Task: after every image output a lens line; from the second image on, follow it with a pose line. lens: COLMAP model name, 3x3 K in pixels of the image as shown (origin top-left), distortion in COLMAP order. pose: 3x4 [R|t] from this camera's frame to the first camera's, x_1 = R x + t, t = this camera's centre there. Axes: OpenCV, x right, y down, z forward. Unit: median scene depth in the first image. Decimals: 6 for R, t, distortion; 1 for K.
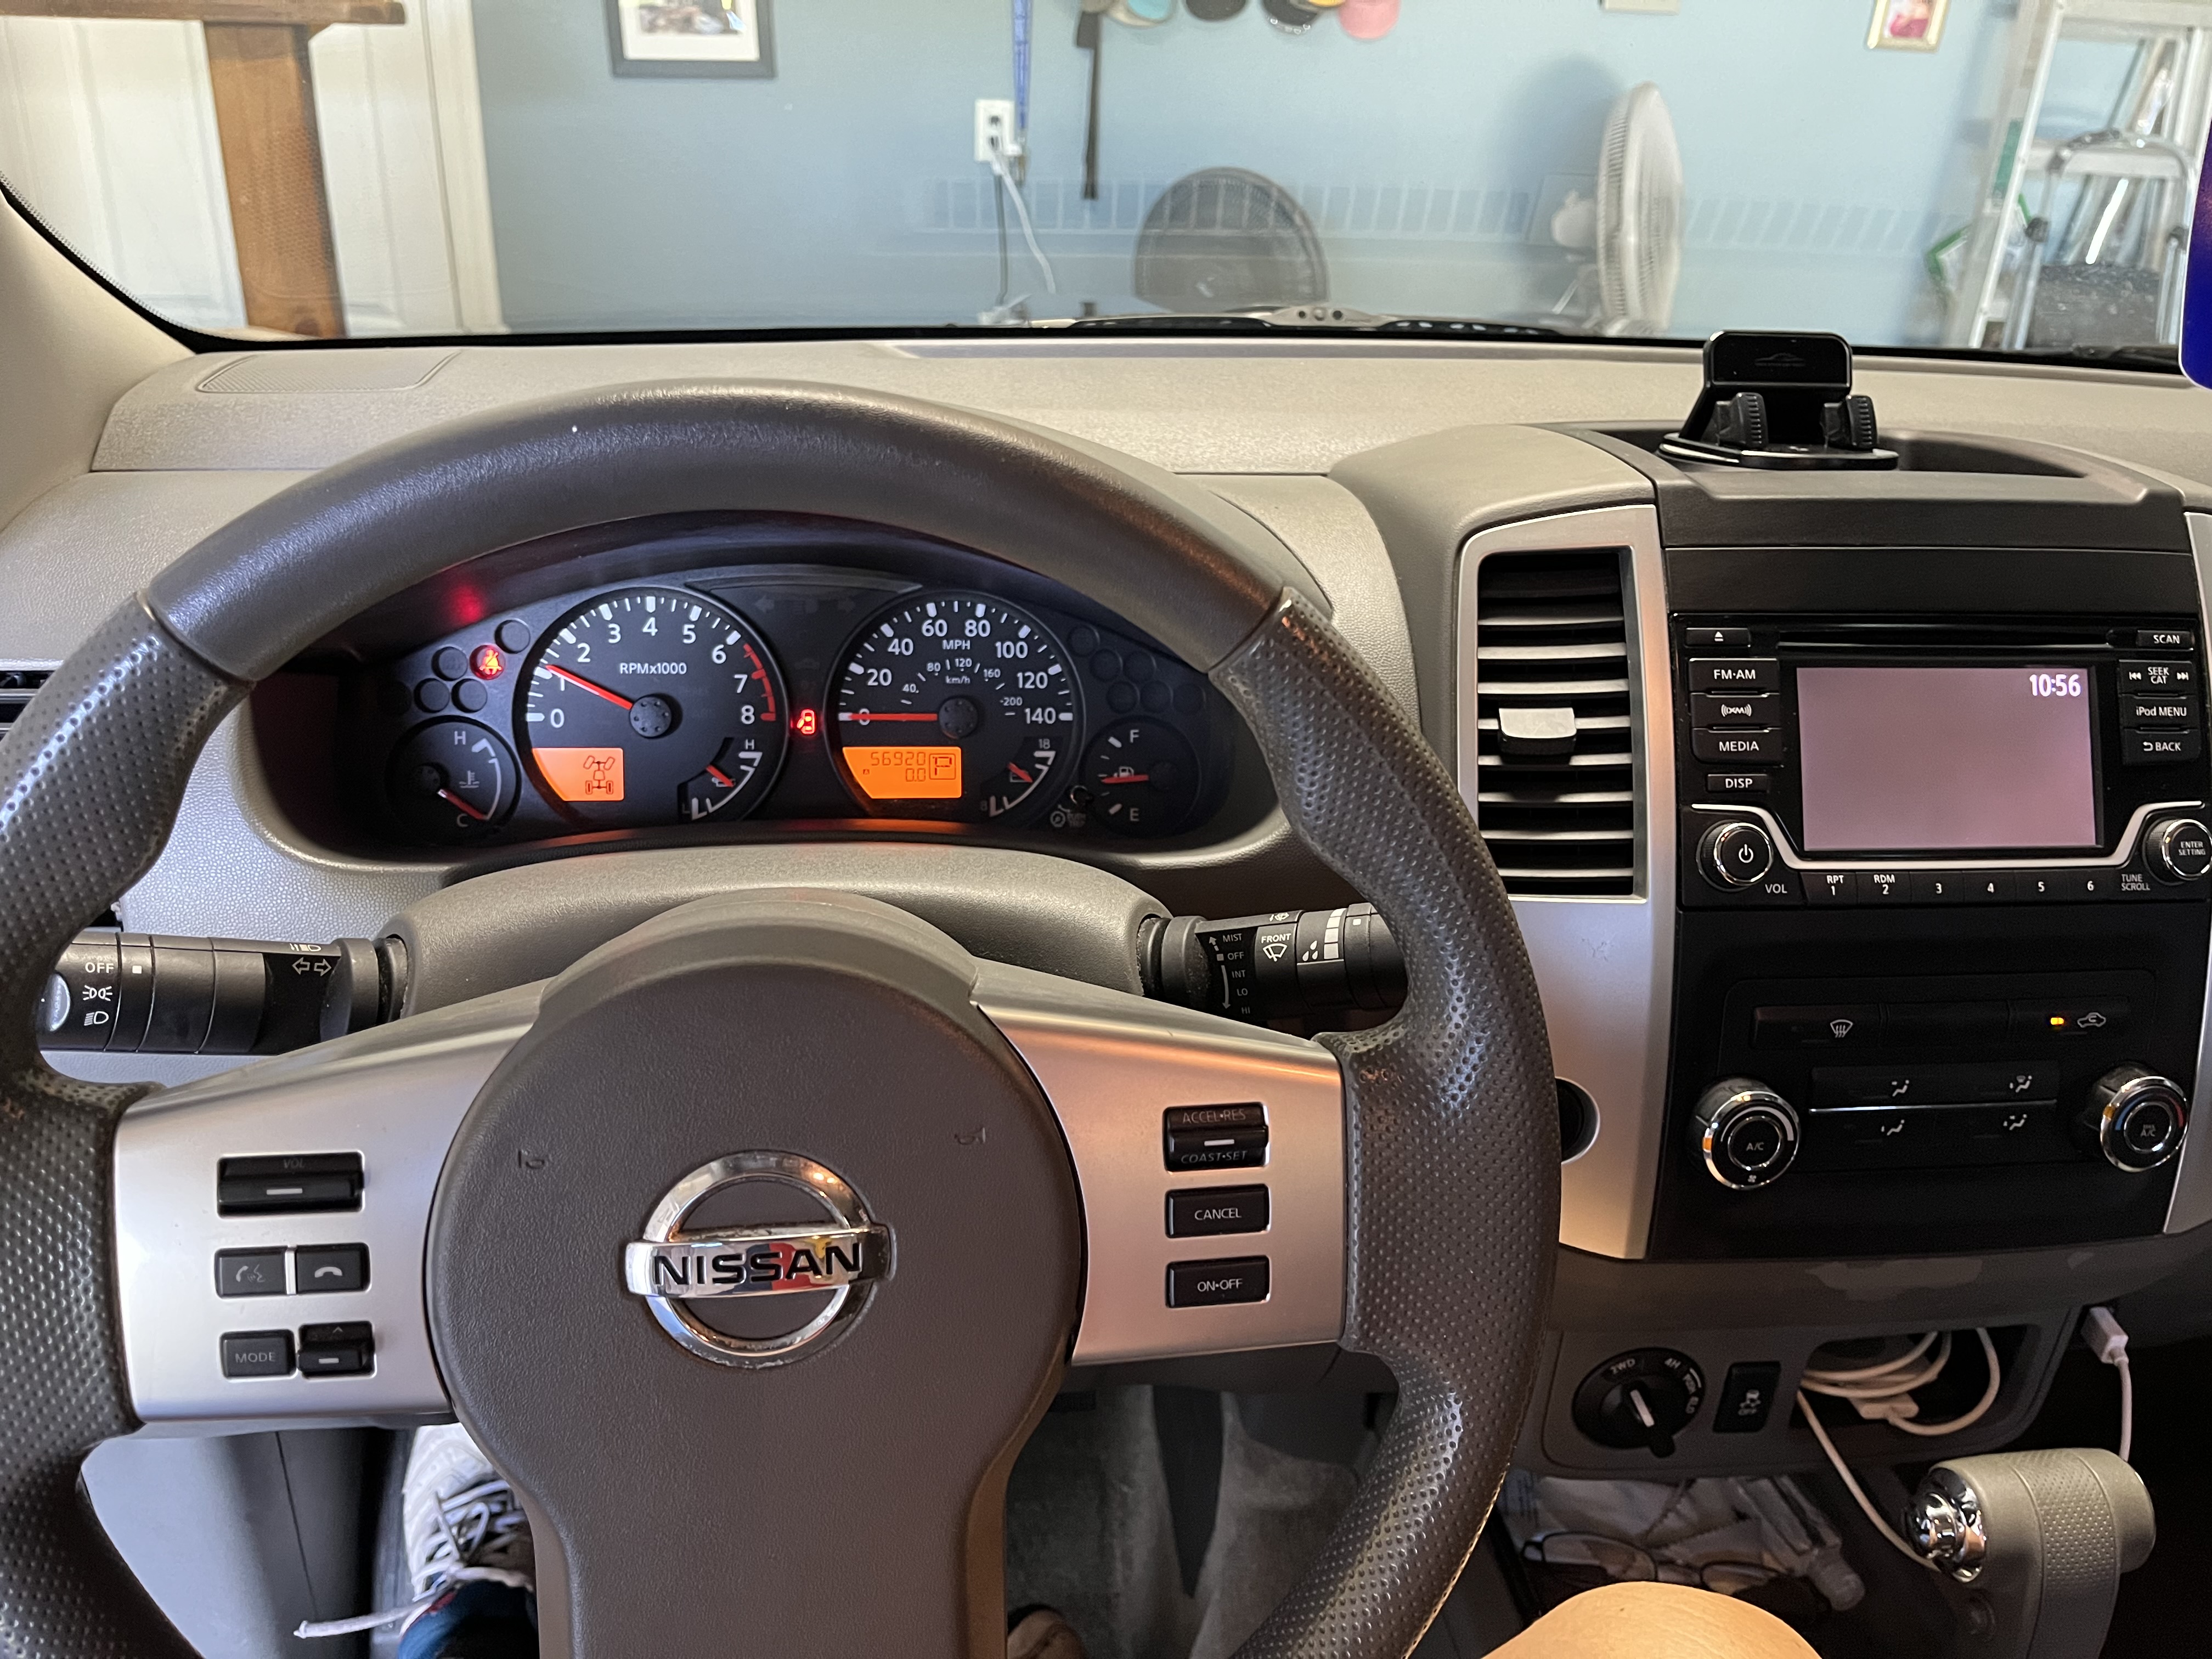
lens RADIAL K [[1675.1, 0, 1096.2], [0, 1675.1, 850.6], [0, 0, 1]] dist [0.066769, -0.105399]
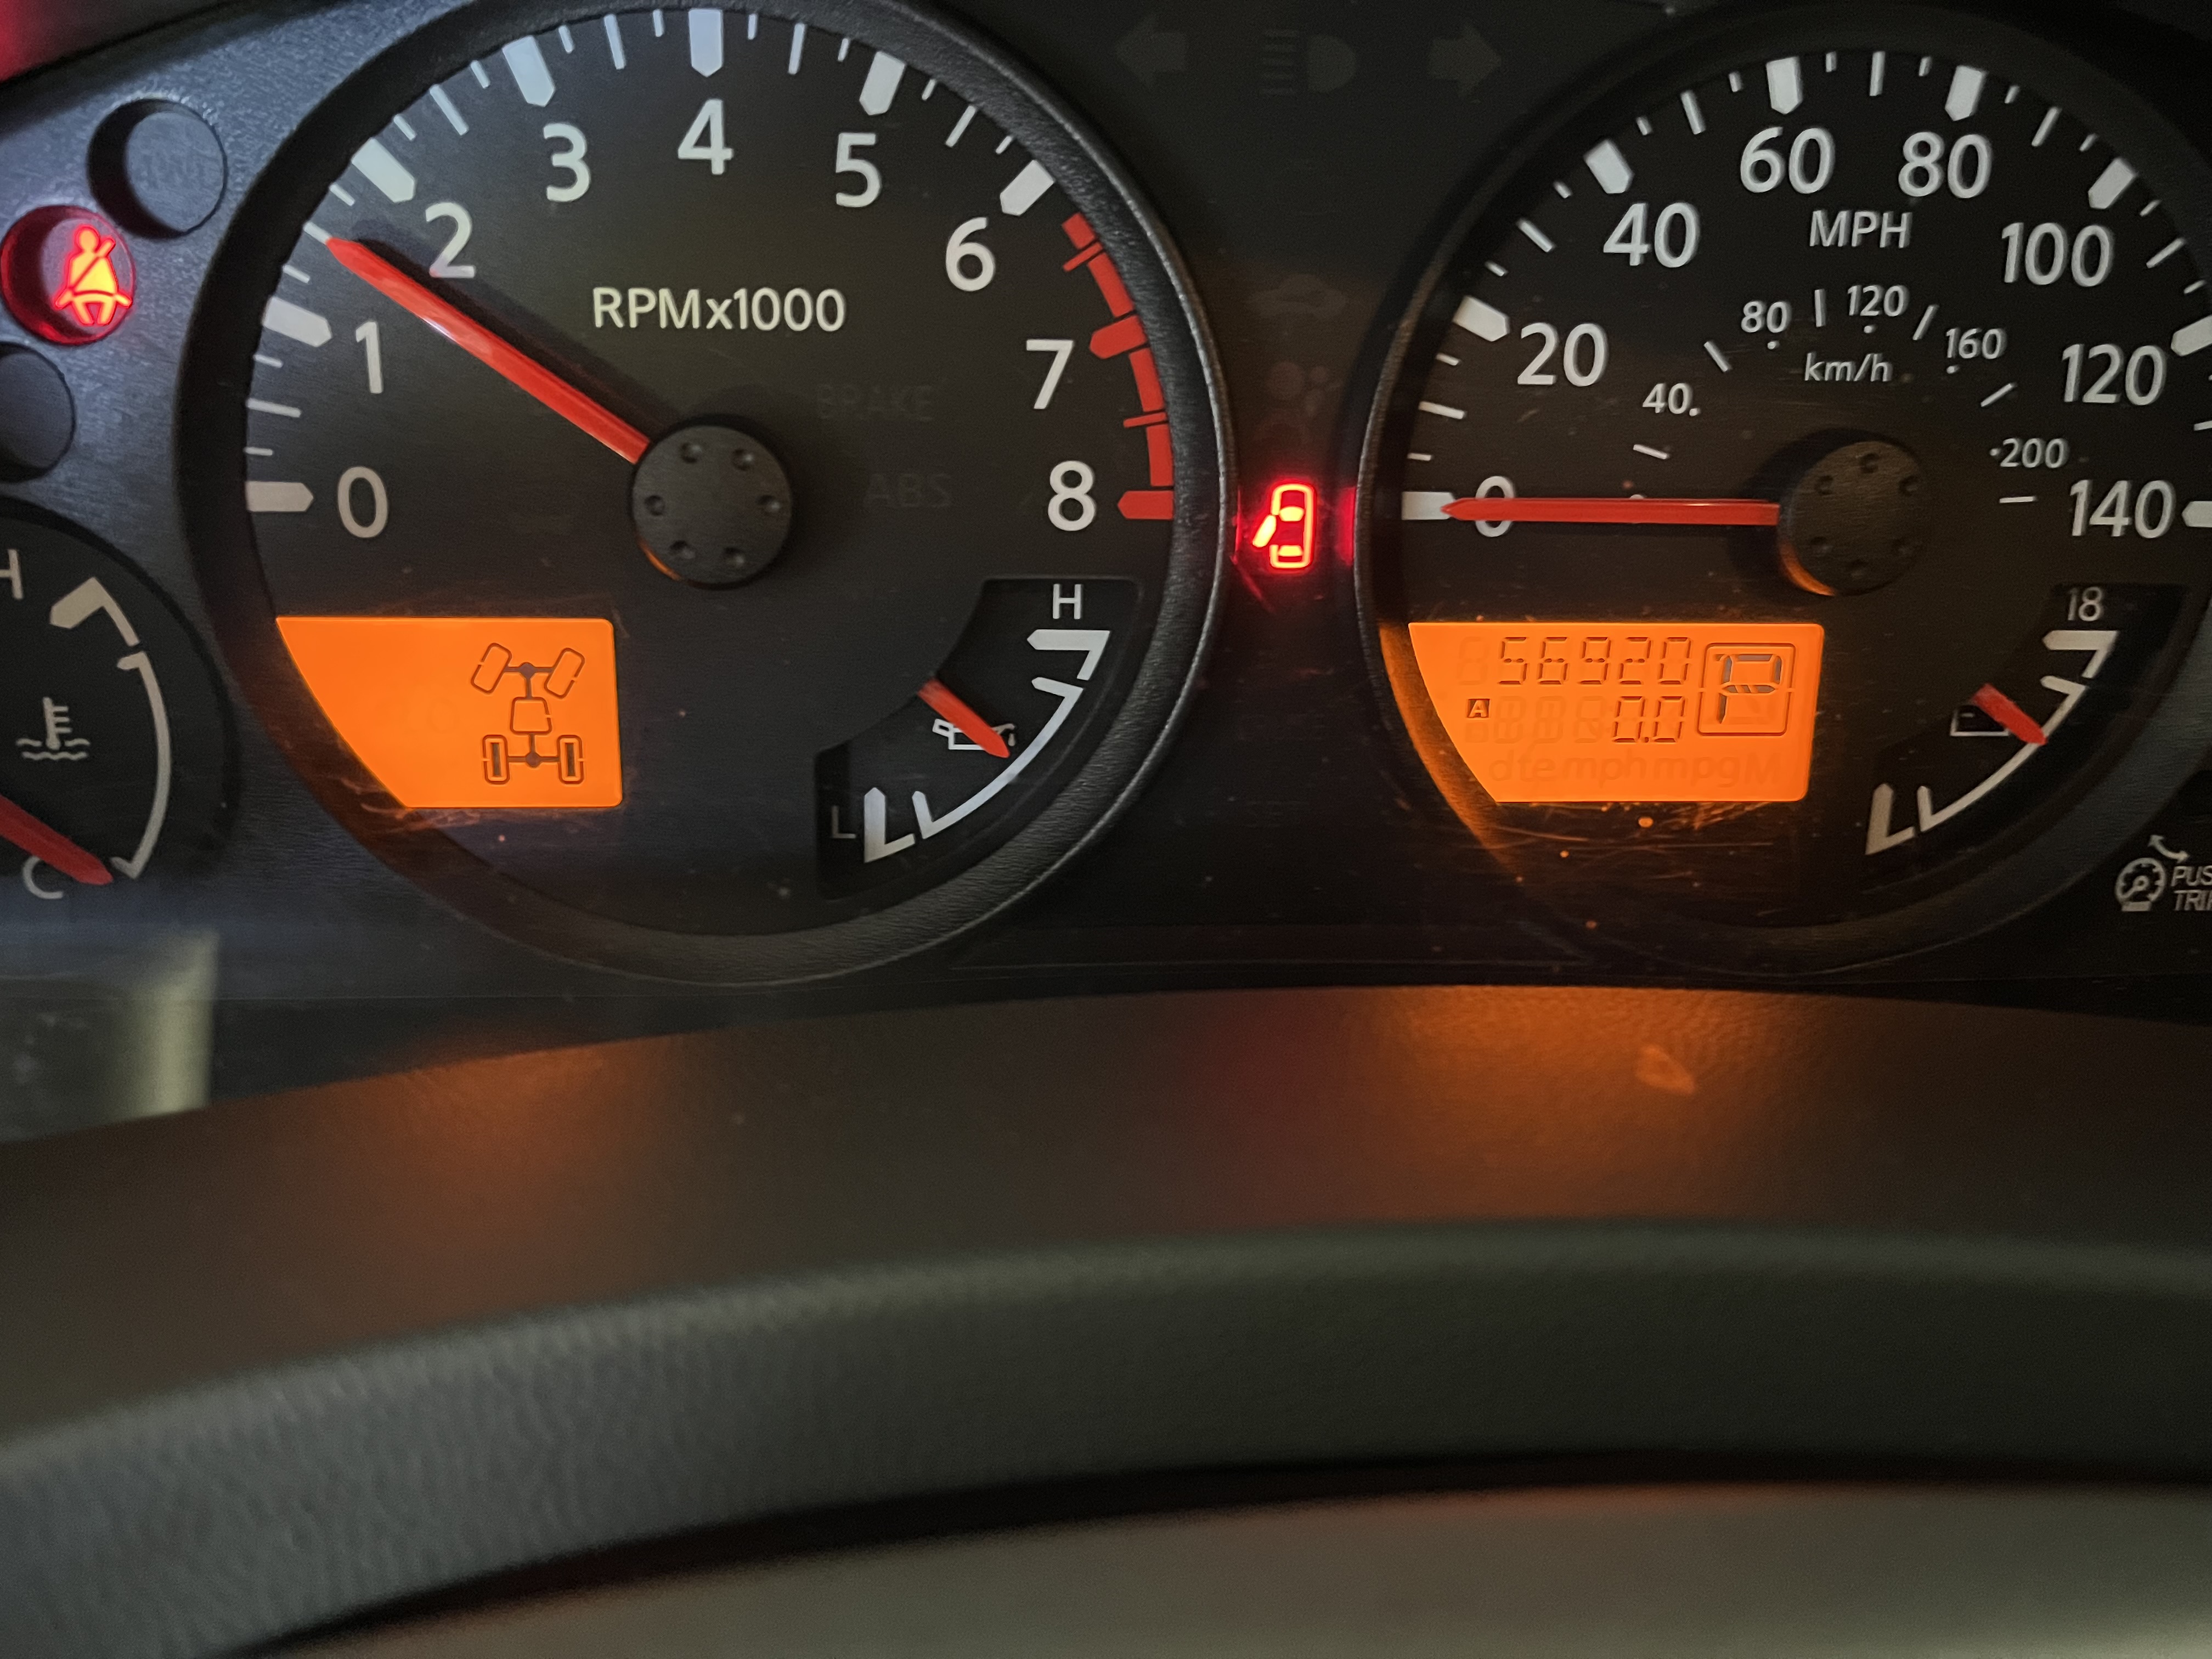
lens RADIAL K [[1675.1, 0, 1103.6], [0, 1675.1, 818.0], [0, 0, 1]] dist [0.066769, -0.105399]
pose [[0.997633, 0.029519, -0.062103, -0.183313], [-0.019997, 0.988680, 0.148703, -0.069674], [0.065790, -0.147110, 0.986930, 0.725333]]
